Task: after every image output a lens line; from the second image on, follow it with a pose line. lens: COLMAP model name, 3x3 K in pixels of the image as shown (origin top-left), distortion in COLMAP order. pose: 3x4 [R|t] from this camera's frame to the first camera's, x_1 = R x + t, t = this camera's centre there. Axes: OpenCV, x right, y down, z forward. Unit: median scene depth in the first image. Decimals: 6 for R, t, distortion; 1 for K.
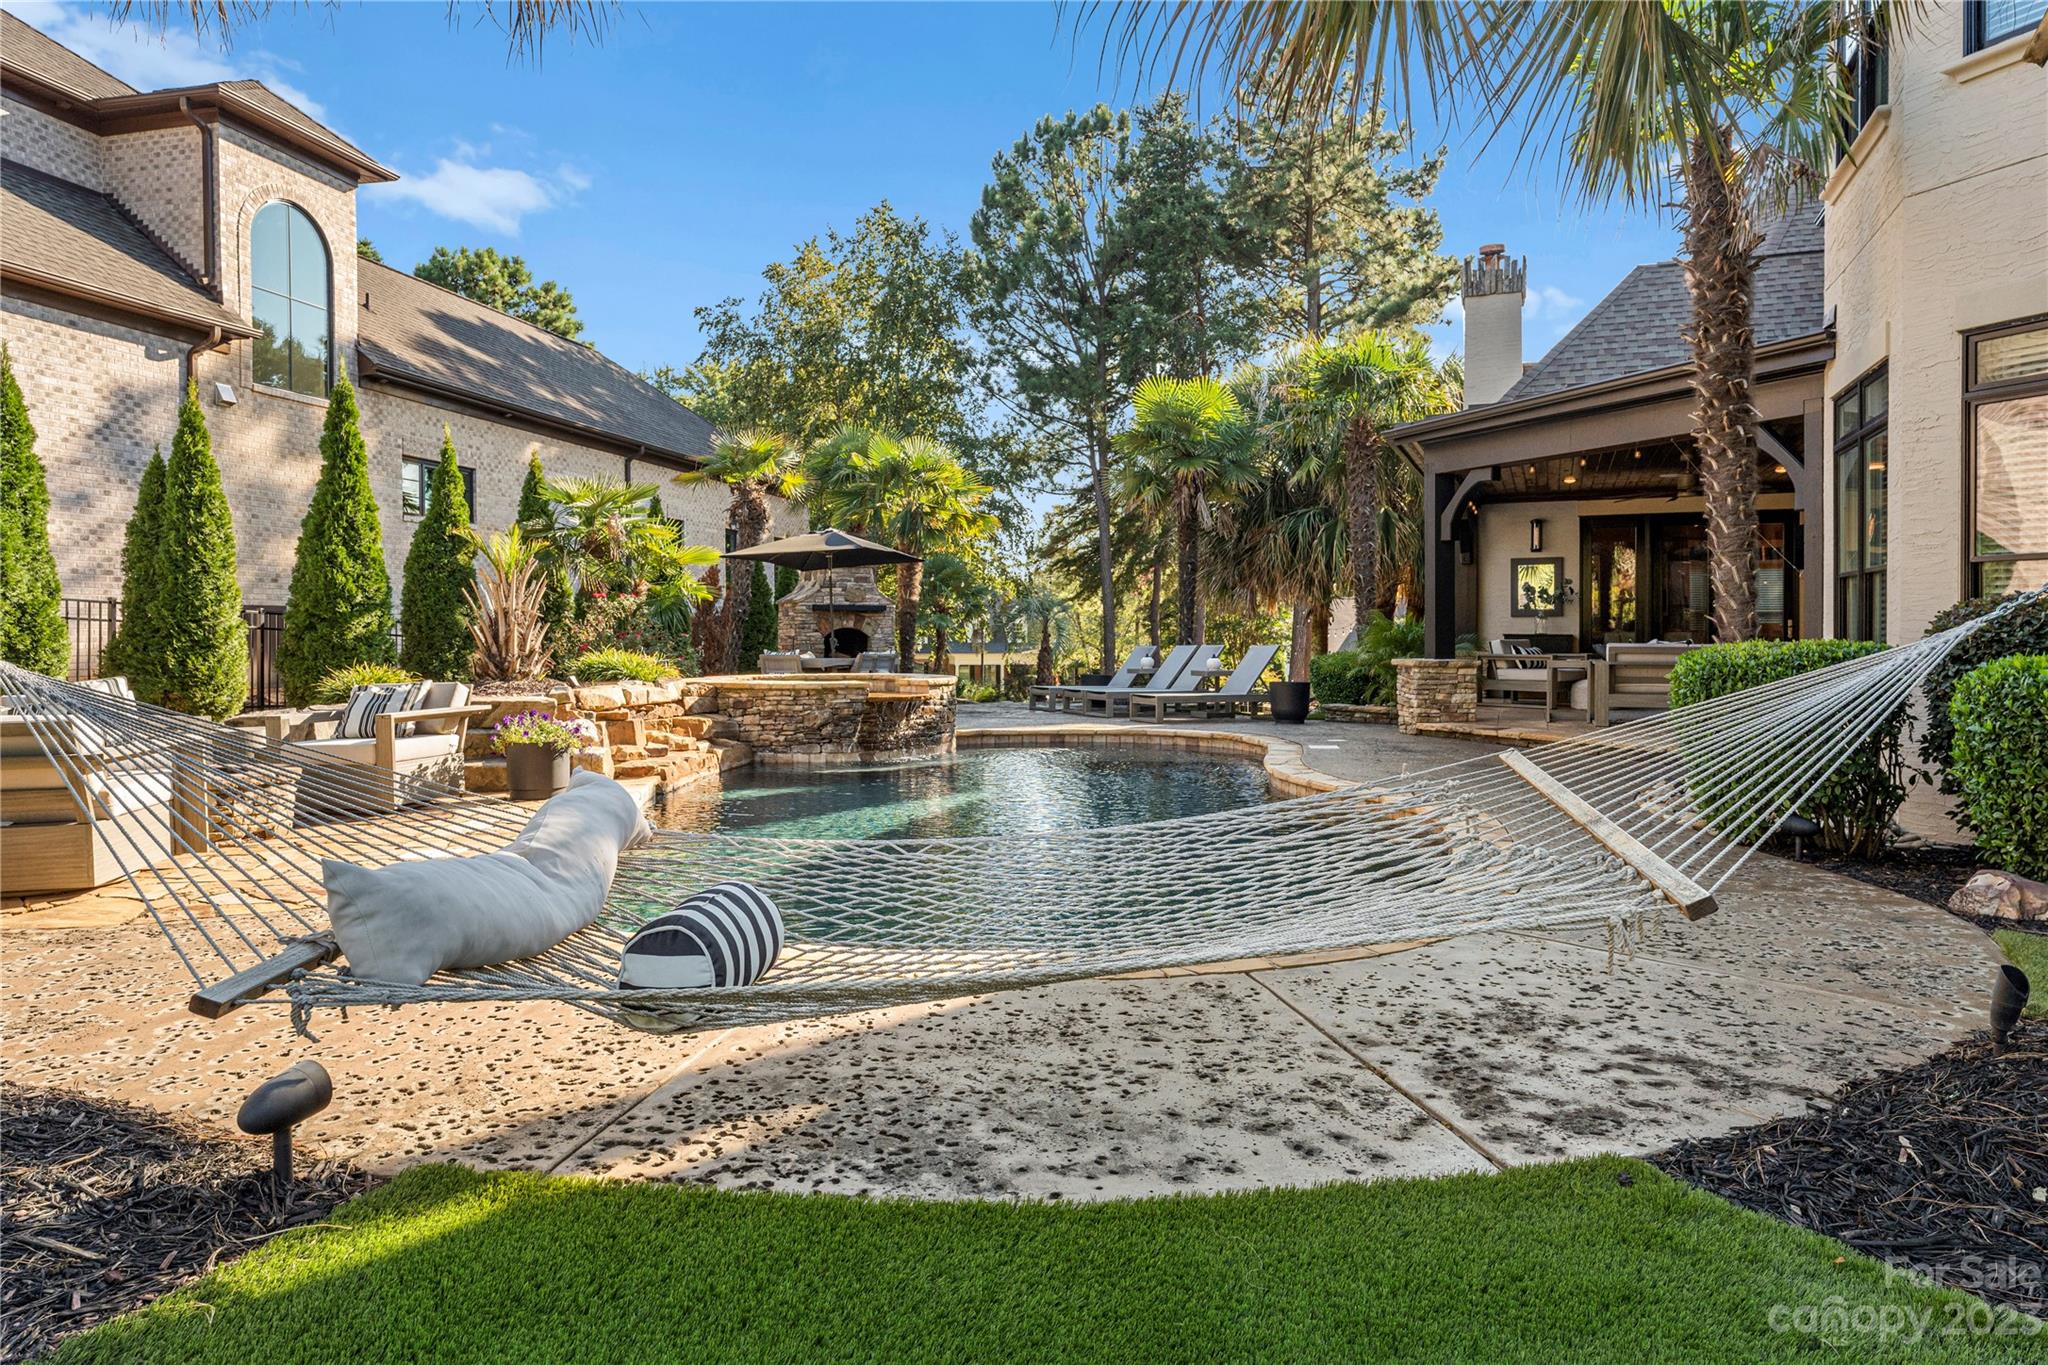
lens RADIAL K [[1236.2, 0, 1022.4], [0, 1236.2, 678.1], [0, 0, 1]] dist [0.005713, -0.000143]
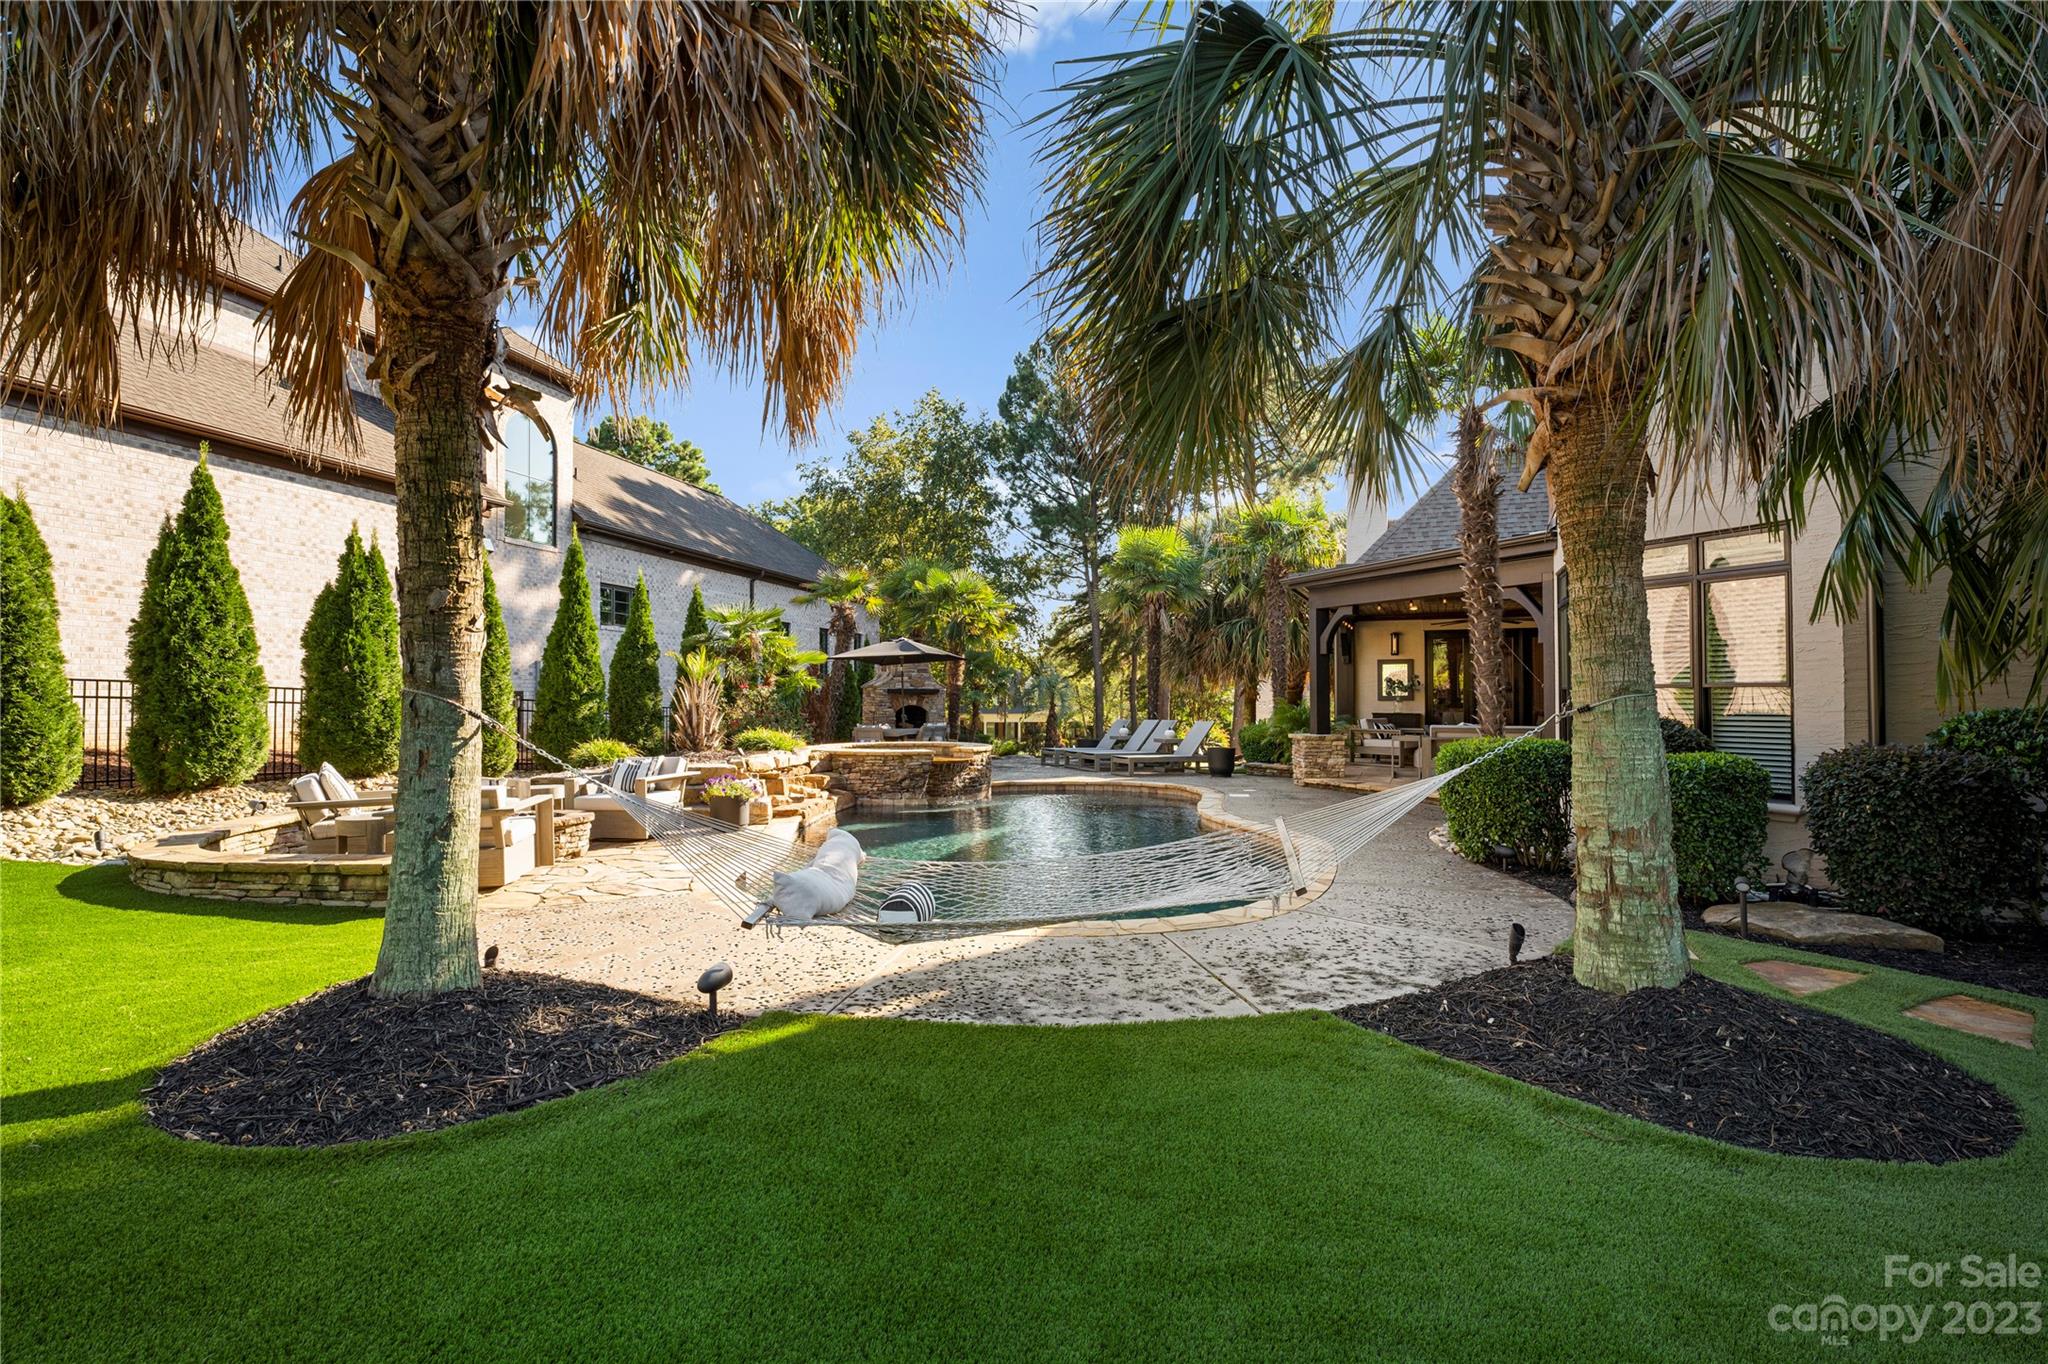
lens RADIAL K [[950.7, 0, 1030.7], [0, 950.7, 682.1], [0, 0, 1]] dist [-0.006131, -0.000239]
pose [[0.999991, 0.001771, -0.003756, -0.002924], [-0.001958, 0.998724, -0.050460, -0.019173], [0.003661, 0.050467, 0.998719, -0.128921]]
